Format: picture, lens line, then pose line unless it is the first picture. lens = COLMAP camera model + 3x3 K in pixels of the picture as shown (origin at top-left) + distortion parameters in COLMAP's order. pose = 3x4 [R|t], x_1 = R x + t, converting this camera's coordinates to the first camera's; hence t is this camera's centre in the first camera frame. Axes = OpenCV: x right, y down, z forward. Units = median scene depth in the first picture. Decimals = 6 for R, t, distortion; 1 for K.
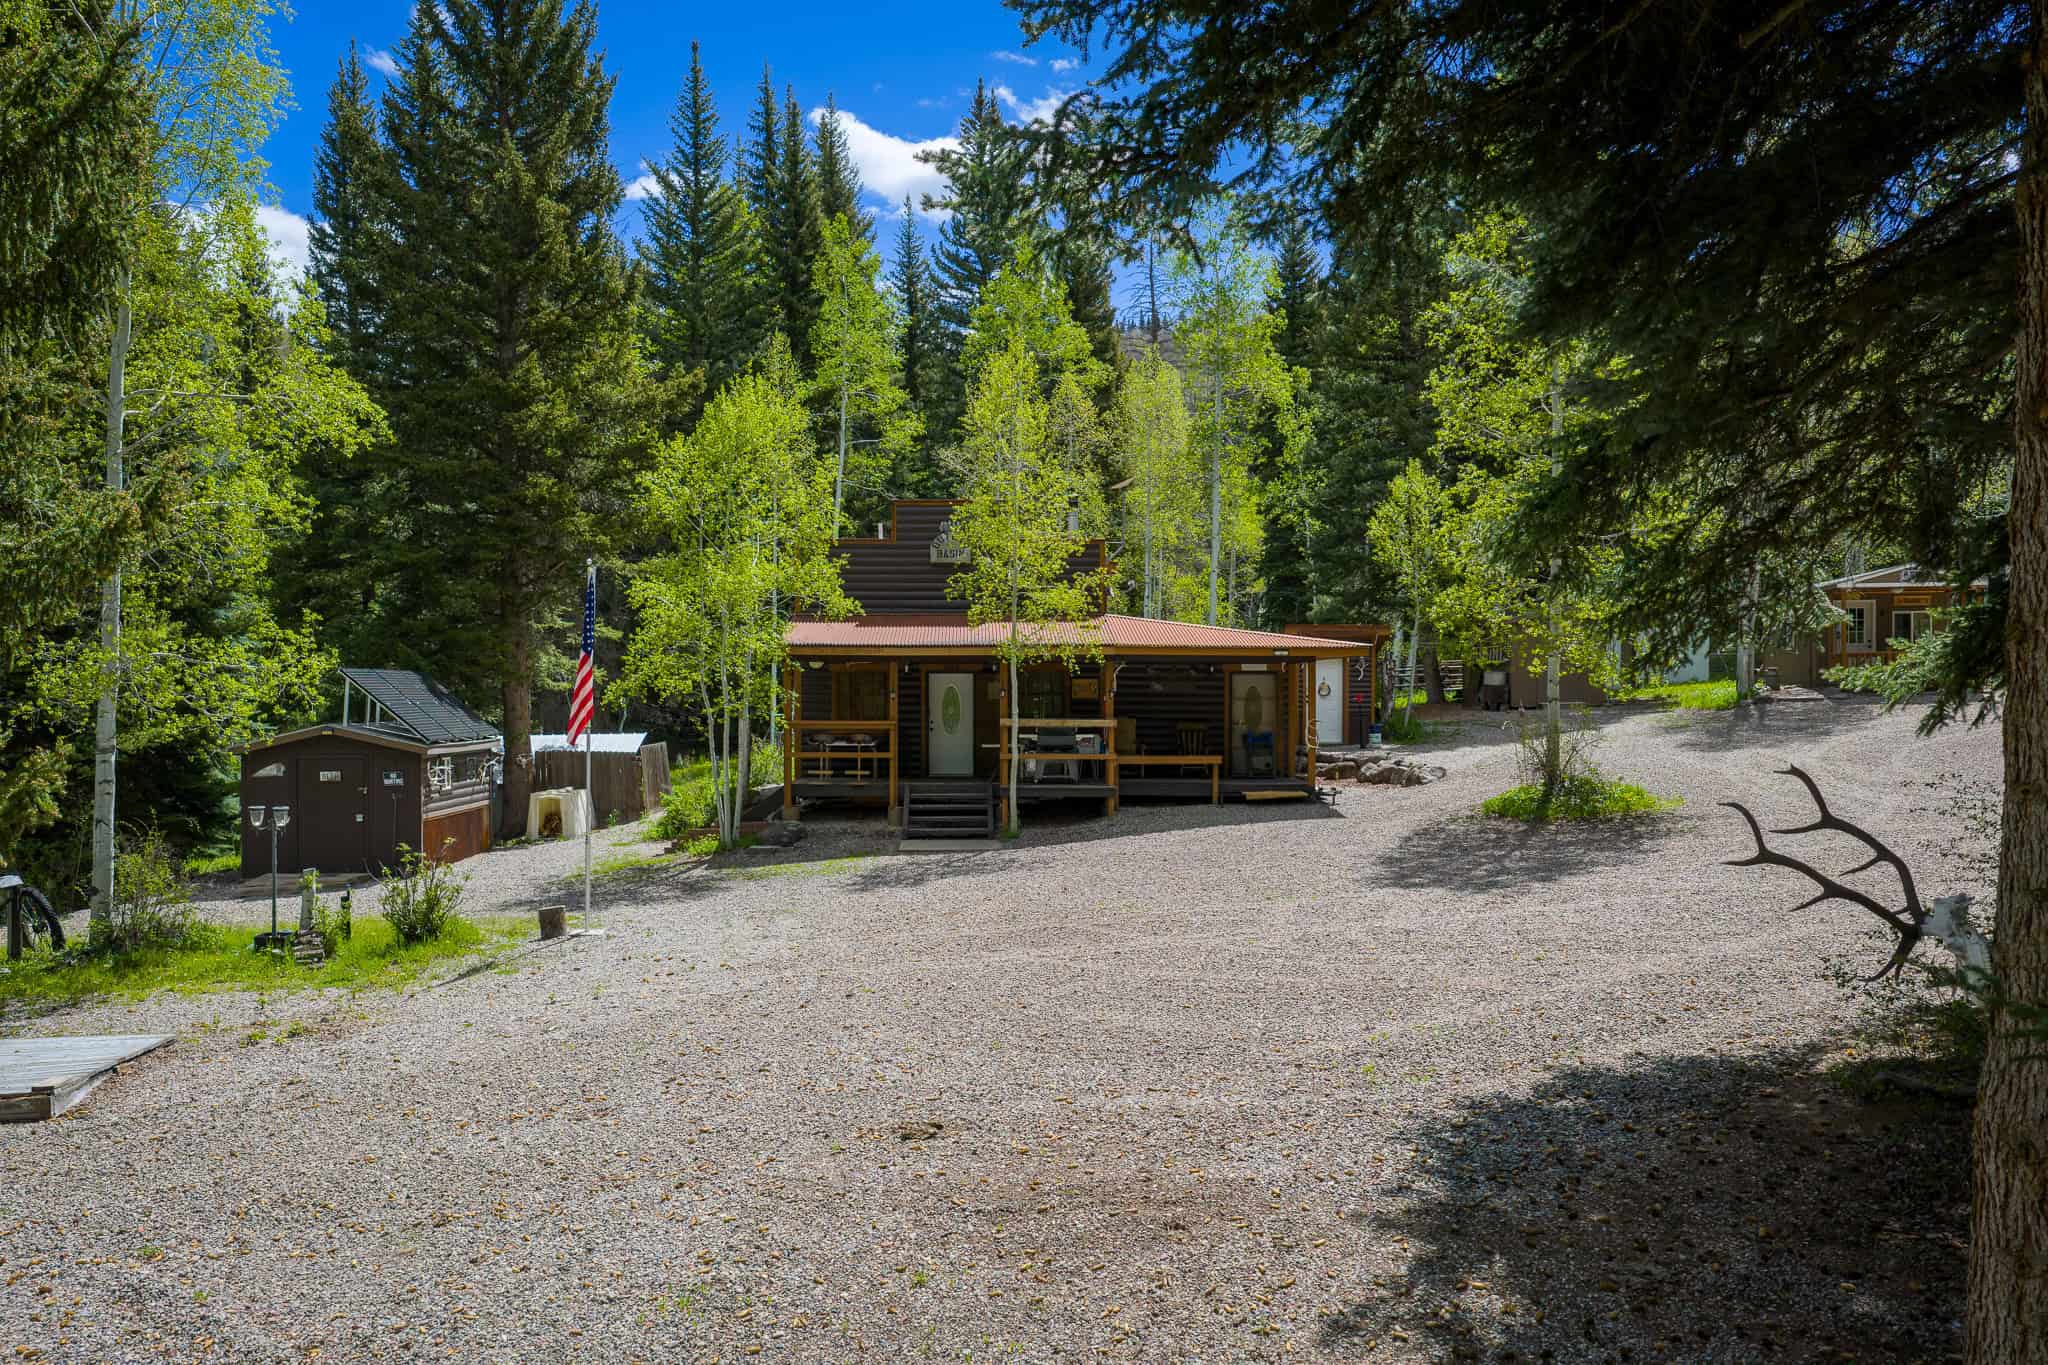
lens RADIAL K [[1708.3, 0, 1029.4], [0, 1708.3, 677.1], [0, 0, 1]] dist [-0.017762, -0.002616]
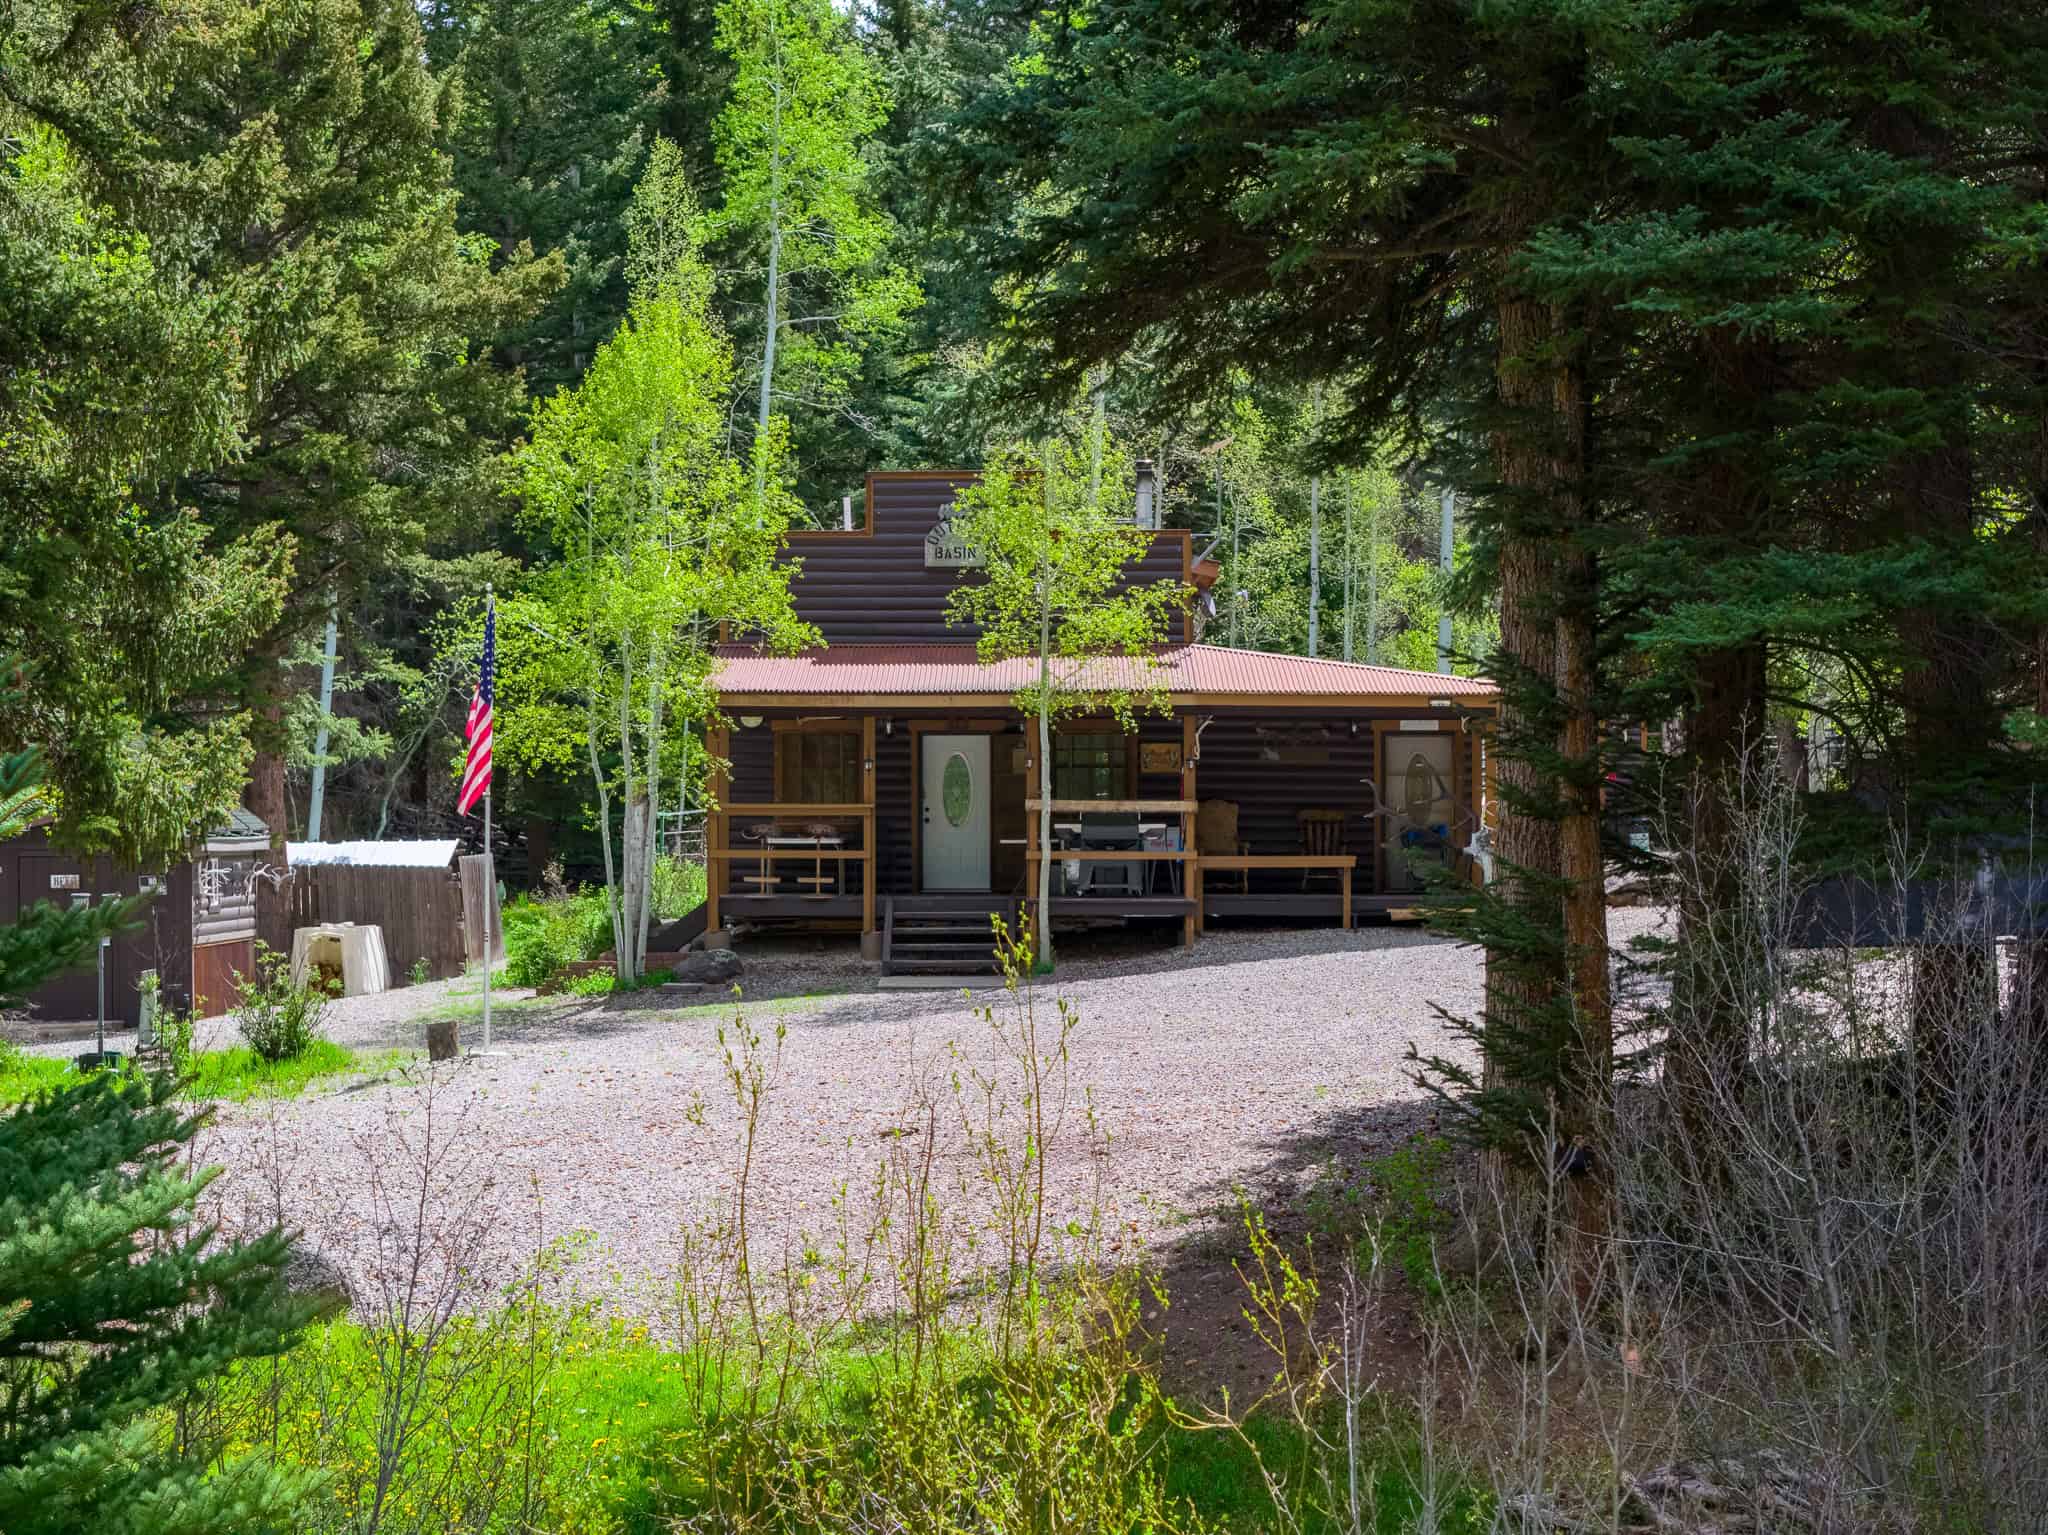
lens RADIAL K [[4170.2, 0, 1022.0], [0, 4170.2, 769.3], [0, 0, 1]] dist [-0.212215, 0.000000]
pose [[0.999186, -0.001003, -0.040319, 0.047674], [0.000969, 0.999999, -0.000866, 0.013516], [0.040319, 0.000826, 0.999186, -0.647092]]
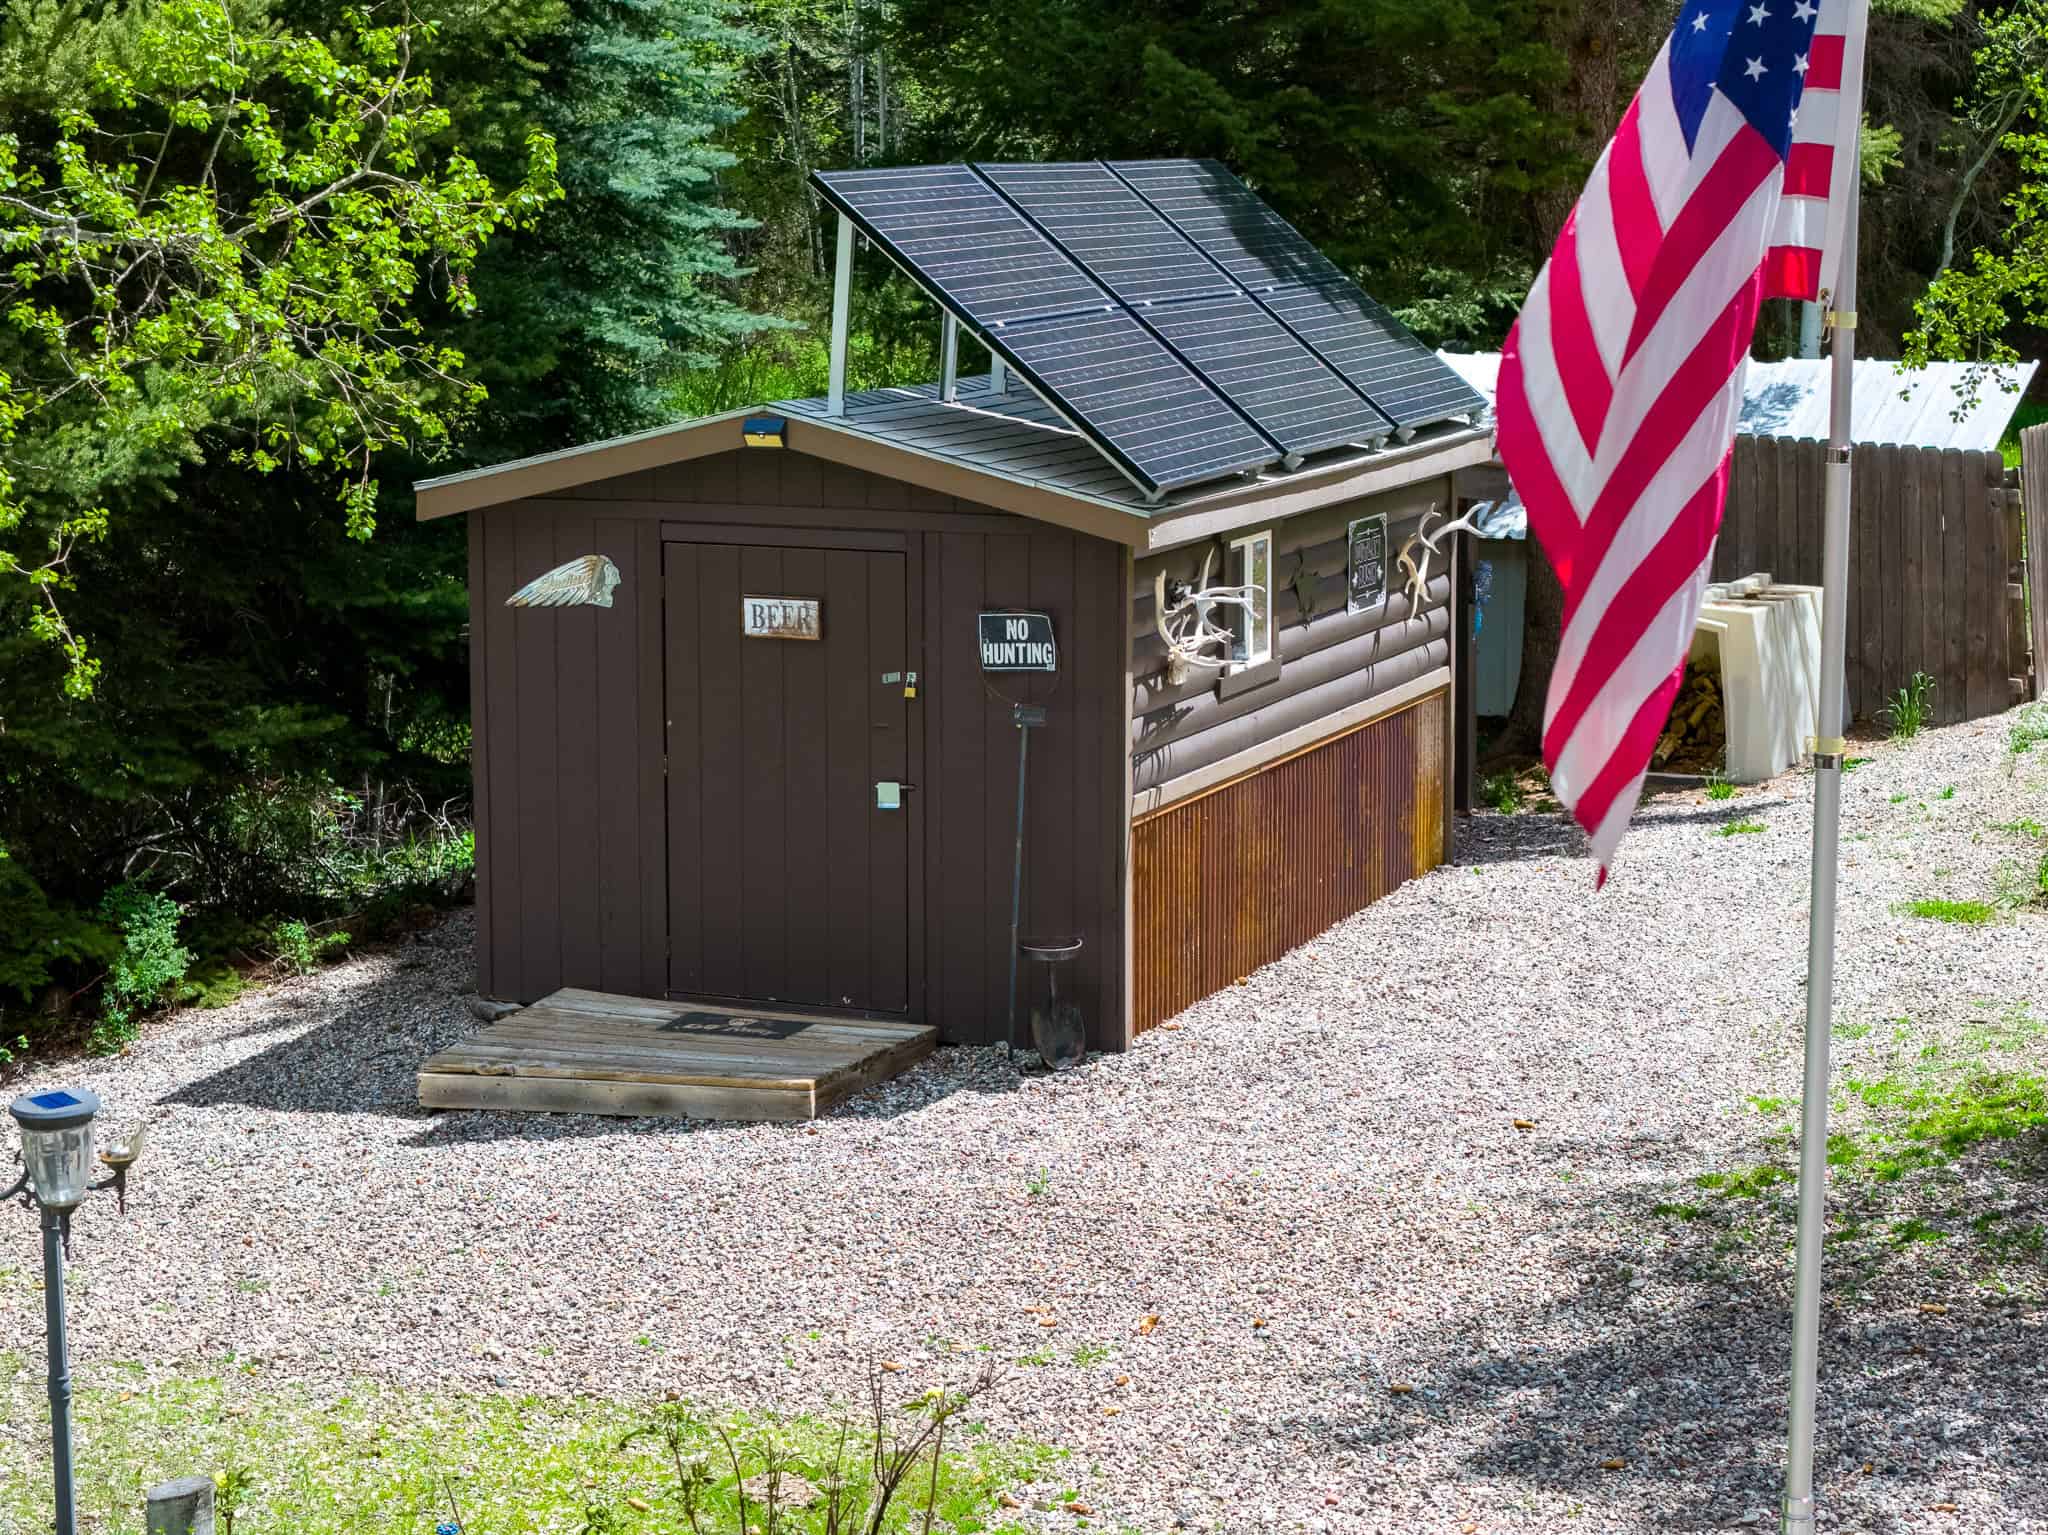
lens RADIAL K [[4170.2, 0, 1023.4], [0, 4170.2, 767.4], [0, 0, 1]] dist [-0.212215, 0.000000]
pose [[0.903058, 0.068234, -0.424065, -0.122013], [0.003048, 0.986258, 0.165186, -0.017984], [0.429509, -0.150465, 0.890439, 0.465996]]
